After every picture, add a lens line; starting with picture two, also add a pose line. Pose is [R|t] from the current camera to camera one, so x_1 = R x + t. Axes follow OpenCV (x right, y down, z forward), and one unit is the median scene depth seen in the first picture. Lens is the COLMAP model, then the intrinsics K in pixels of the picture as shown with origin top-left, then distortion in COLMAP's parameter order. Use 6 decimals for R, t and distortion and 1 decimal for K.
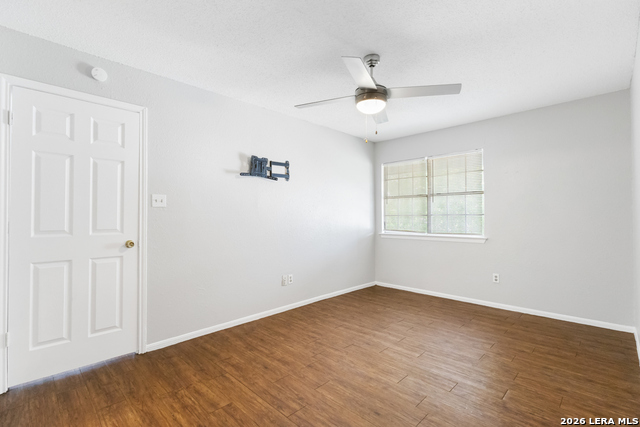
lens RADIAL K [[296.1, 0, 322.9], [0, 296.1, 211.8], [0, 0, 1]] dist [-0.002494, 0.000616]
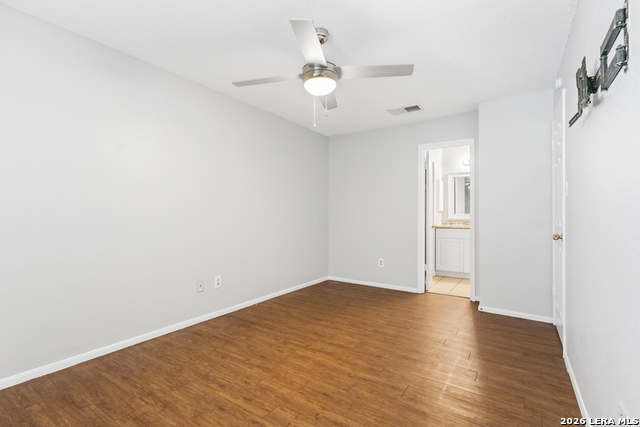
lens RADIAL K [[296.1, 0, 320.3], [0, 296.1, 215.5], [0, 0, 1]] dist [-0.002494, 0.000616]
pose [[-0.983334, 0.000608, -0.181807, 0.338253], [0.004140, 0.999810, -0.019048, 0.057015], [0.181761, -0.019483, -0.983150, 1.966924]]
